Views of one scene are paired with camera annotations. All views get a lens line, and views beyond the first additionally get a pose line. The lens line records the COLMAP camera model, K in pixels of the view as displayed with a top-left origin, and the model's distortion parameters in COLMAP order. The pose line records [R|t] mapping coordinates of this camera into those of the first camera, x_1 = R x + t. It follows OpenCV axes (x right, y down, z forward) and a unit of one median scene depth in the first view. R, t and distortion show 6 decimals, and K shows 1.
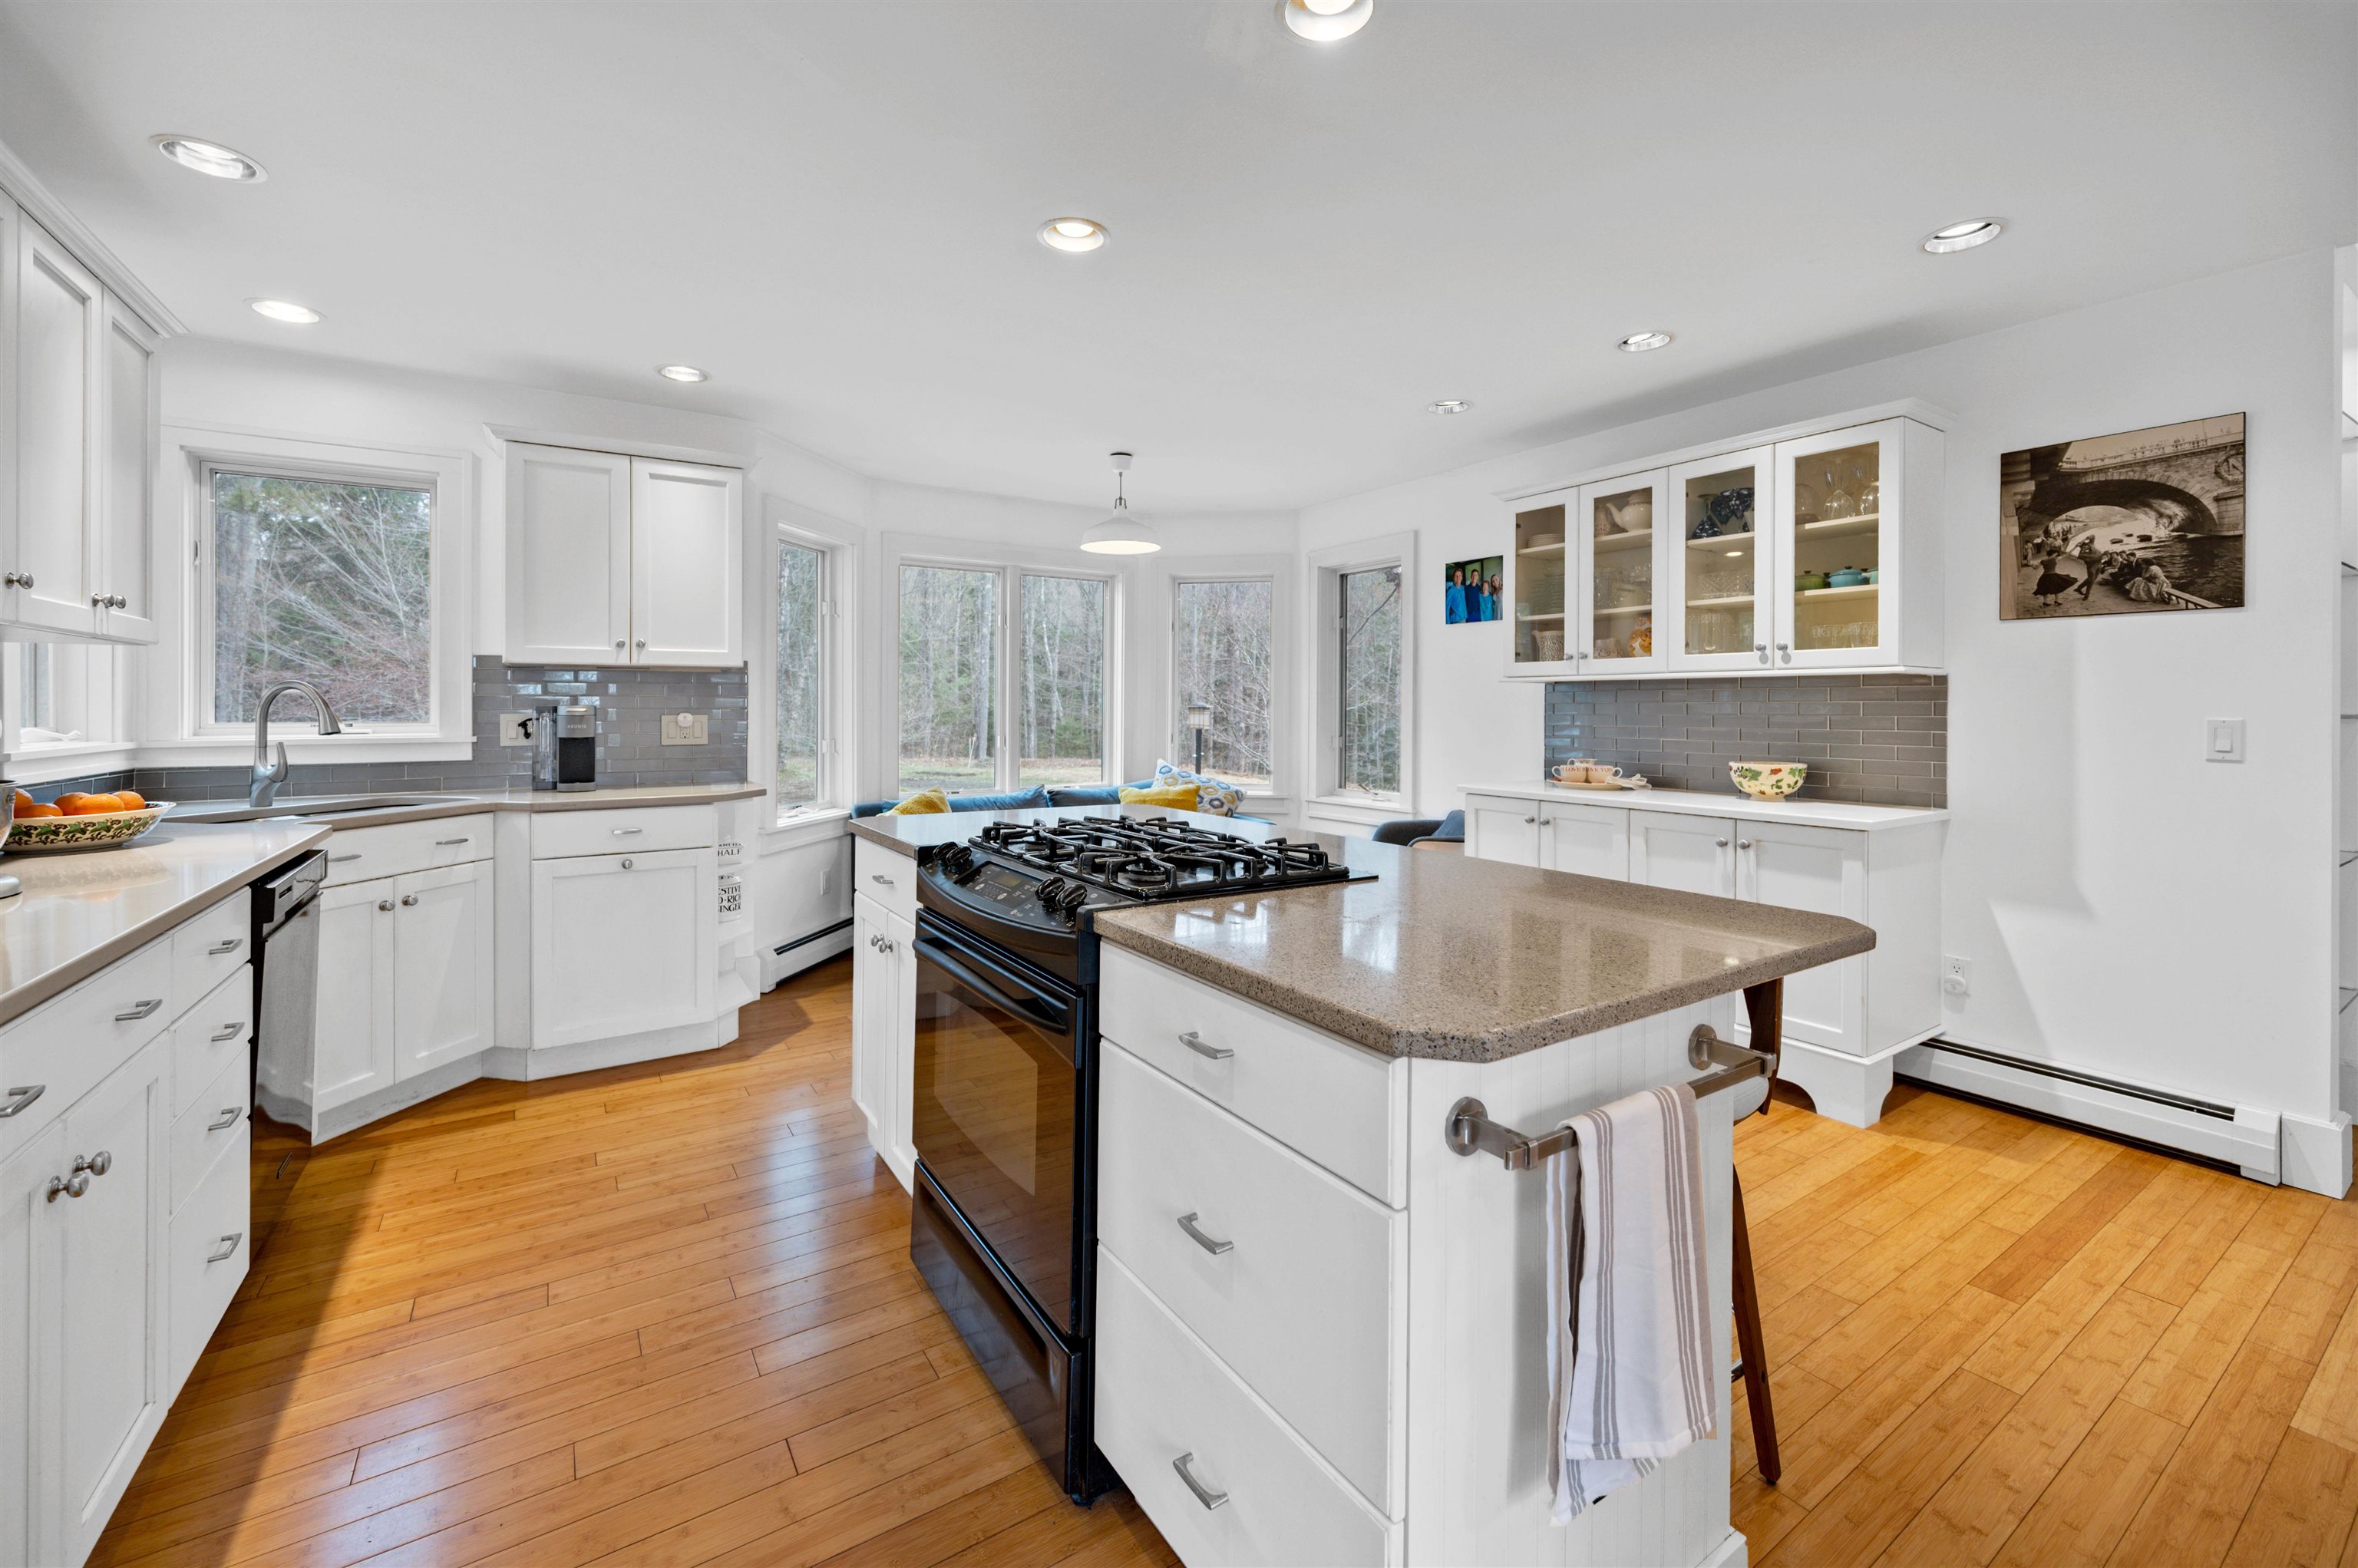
lens RADIAL K [[958.9, 0, 1171.9], [0, 958.9, 727.4], [0, 0, 1]] dist [-0.000910, -0.000120]
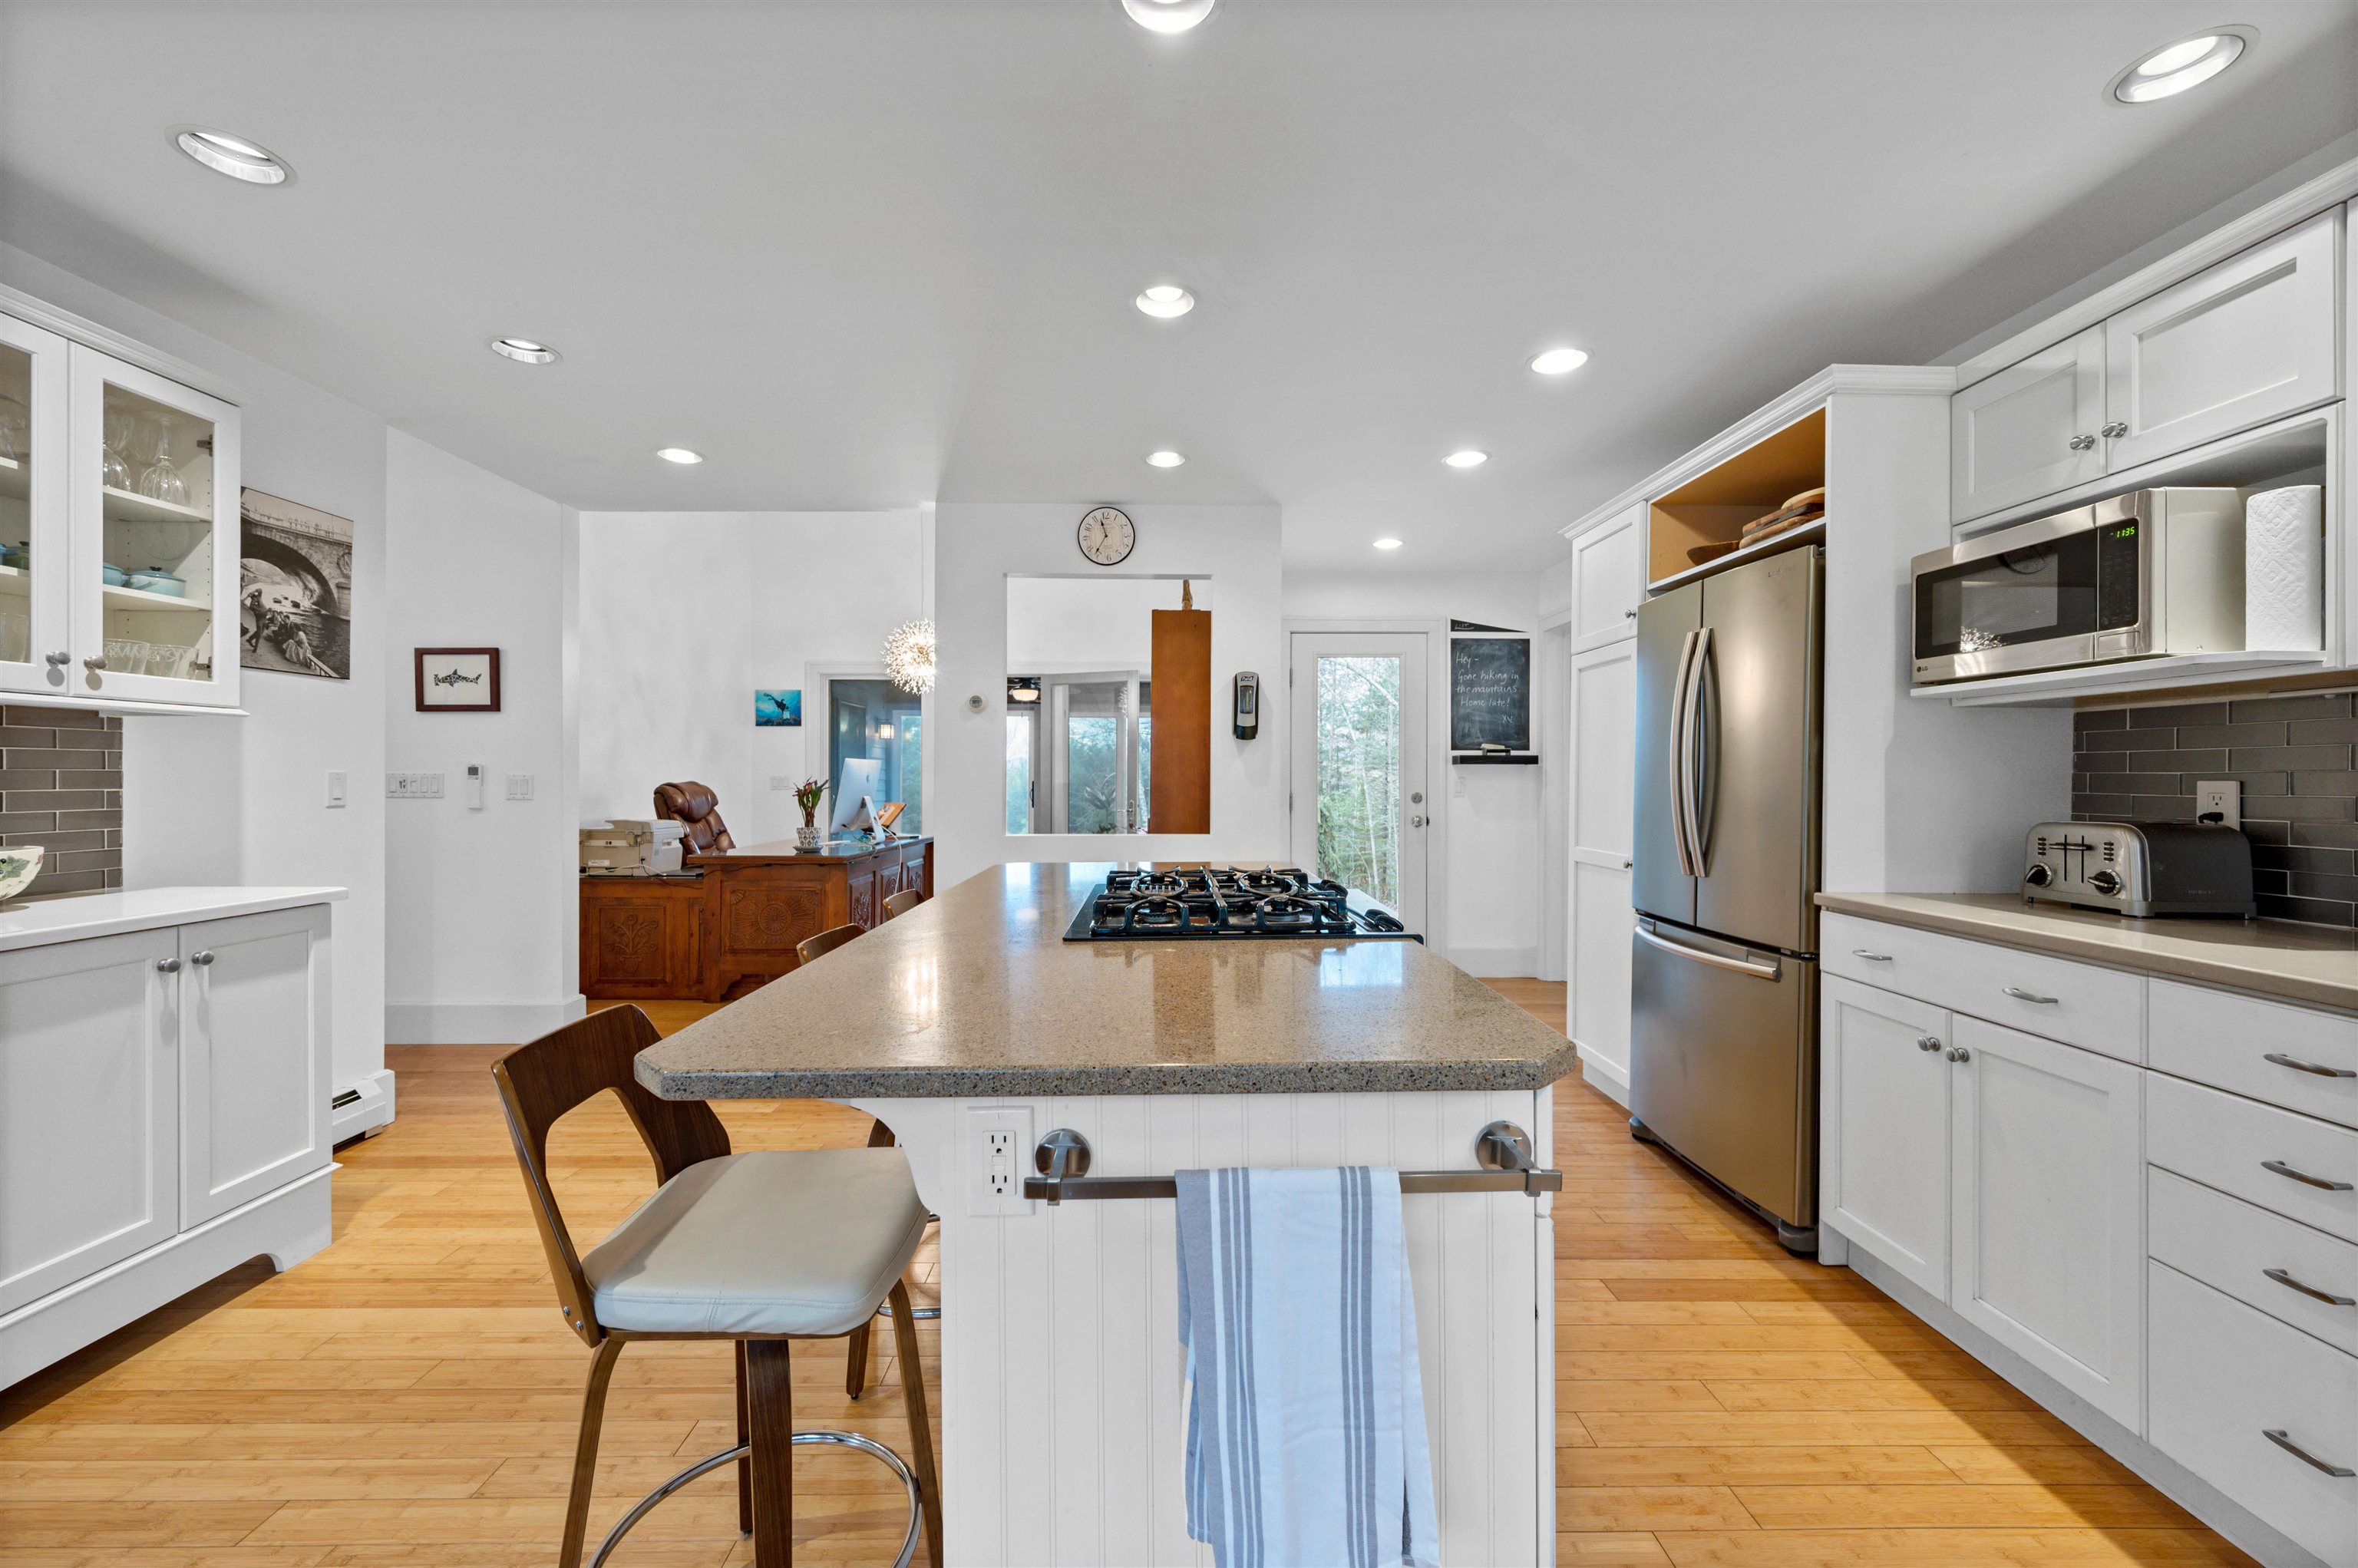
lens RADIAL K [[988.2, 0, 1179.0], [0, 988.2, 784.0], [0, 0, 1]] dist [-0.000049, 0.000001]
pose [[-0.849937, -0.007826, 0.526827, -0.405200], [0.006891, 0.999639, 0.025966, -0.016523], [-0.526840, 0.025699, -0.849576, 1.377841]]
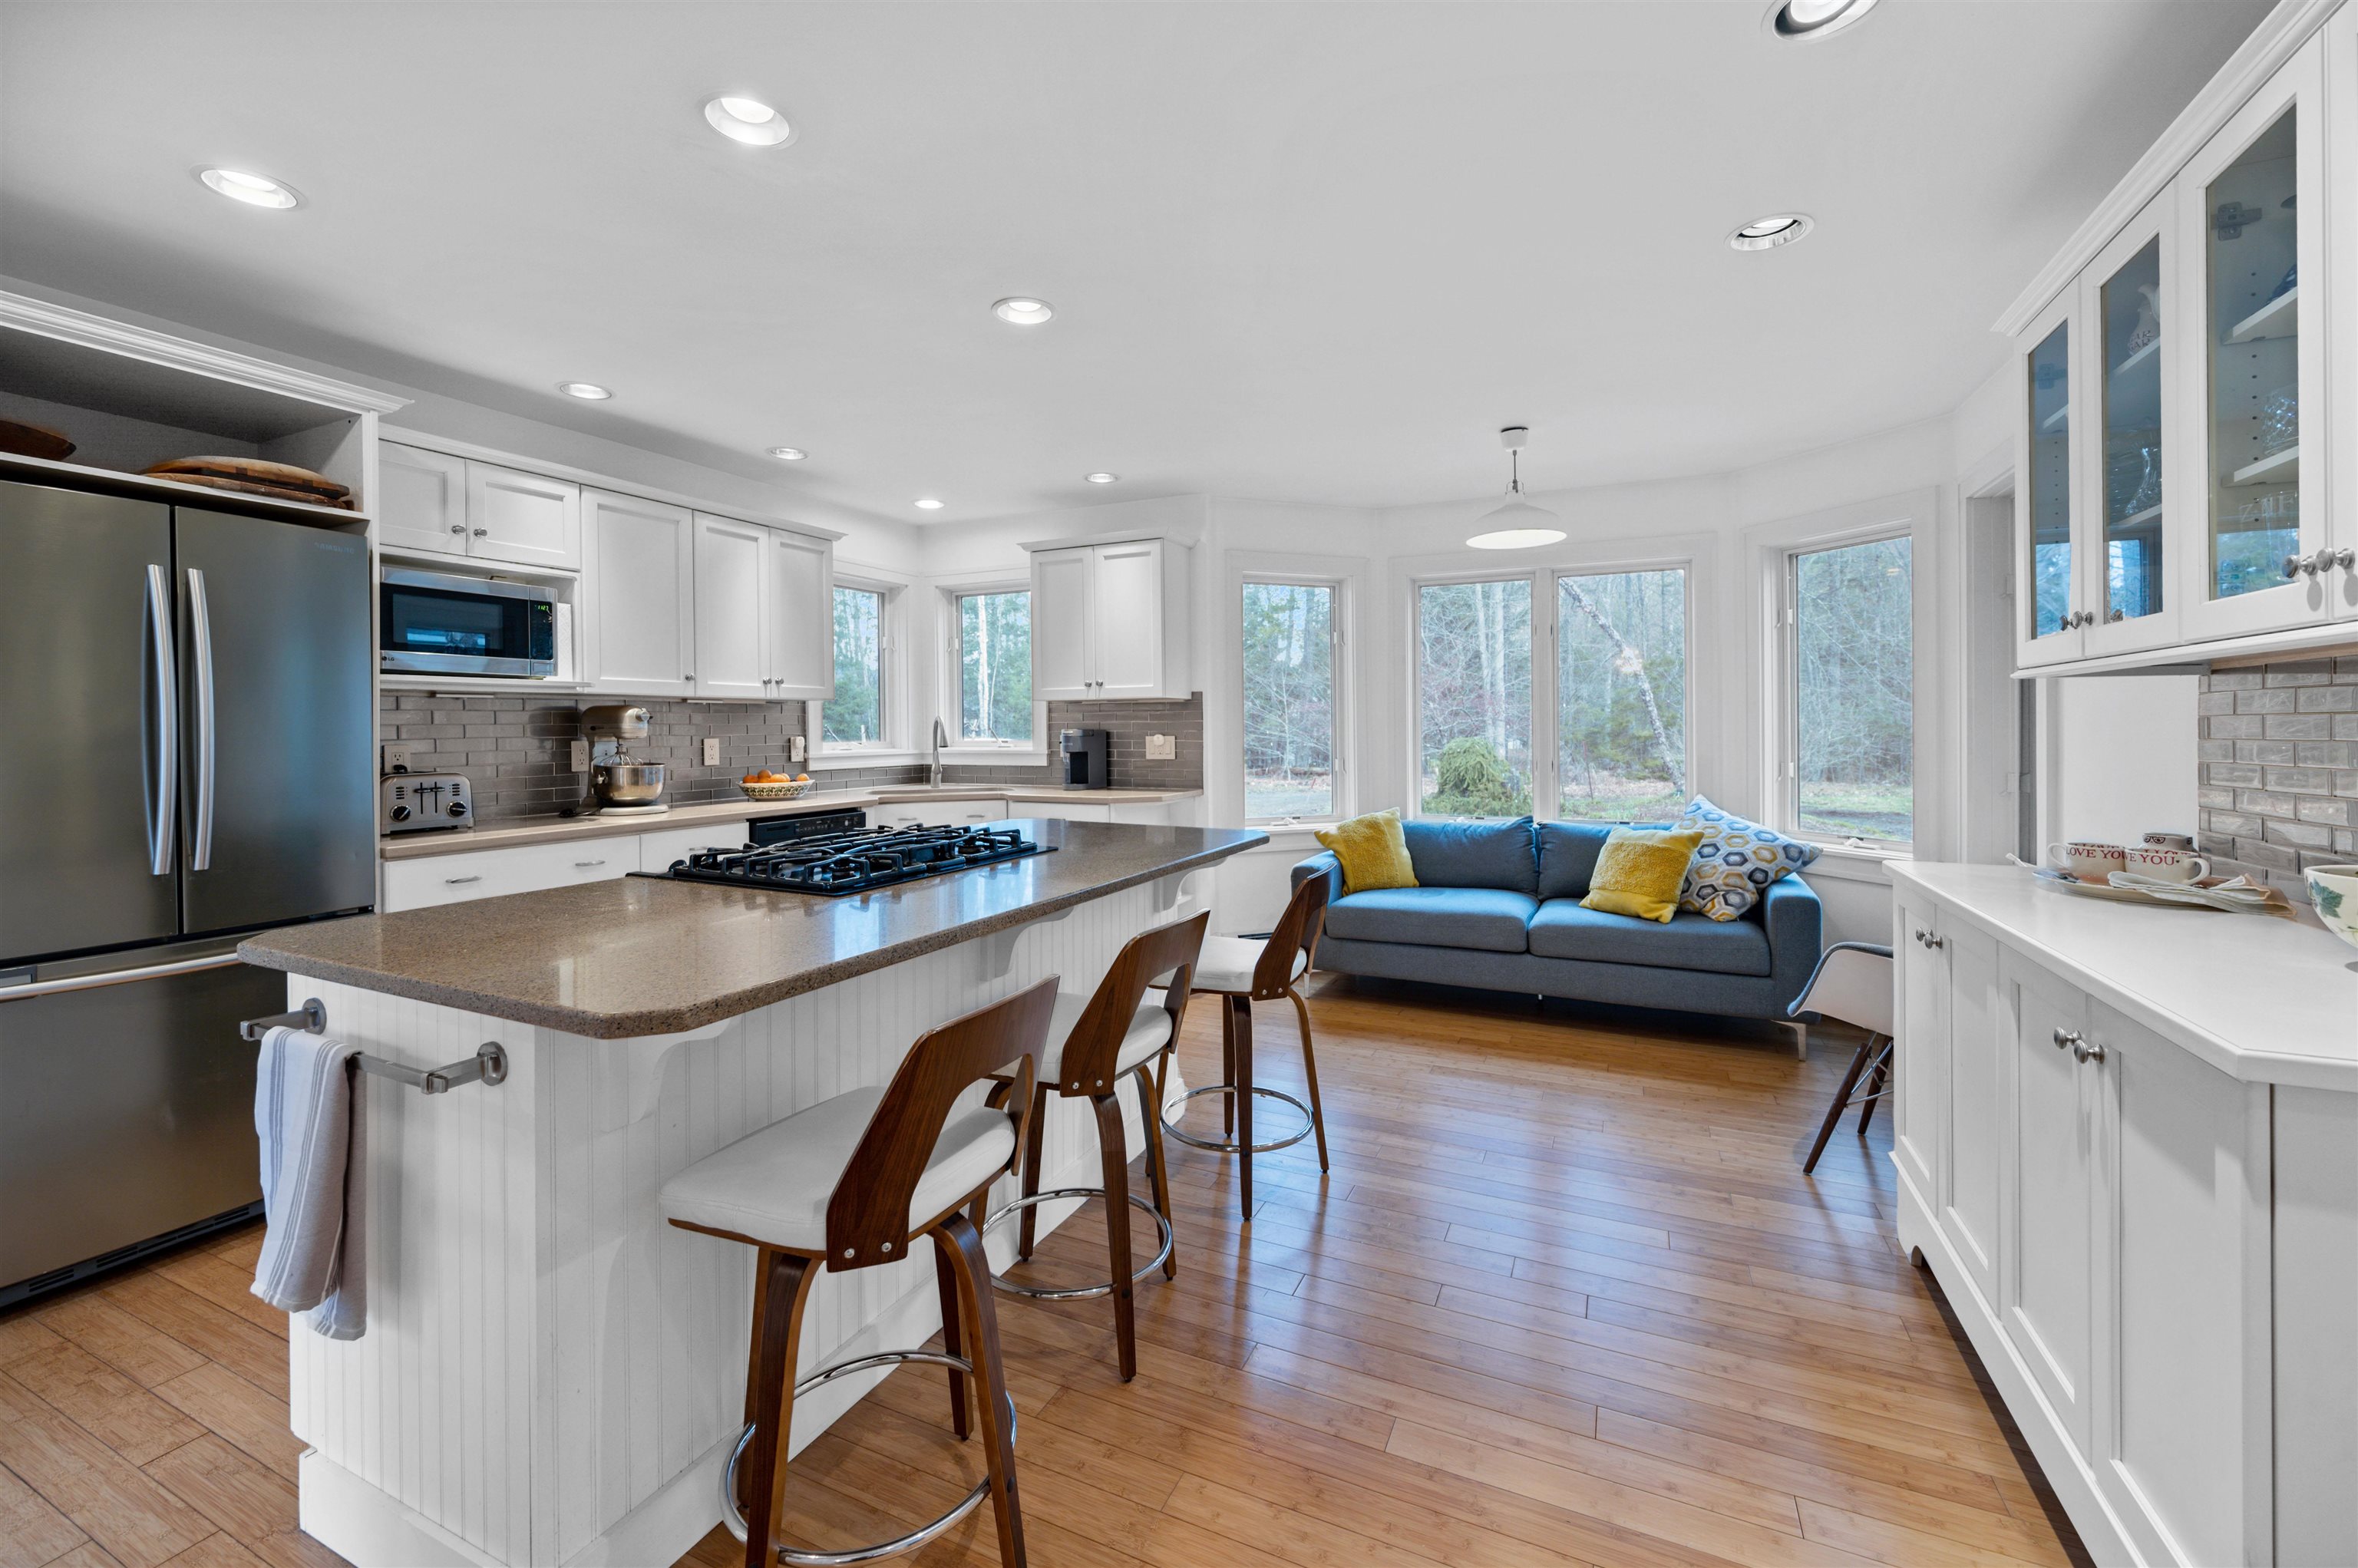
lens RADIAL K [[958.9, 0, 1171.9], [0, 958.9, 727.4], [0, 0, 1]] dist [-0.000910, -0.000120]
pose [[0.523827, -0.005135, -0.851809, 0.833406], [-0.011579, 0.999847, -0.013148, -0.010994], [0.851746, 0.016751, 0.523687, 0.493882]]
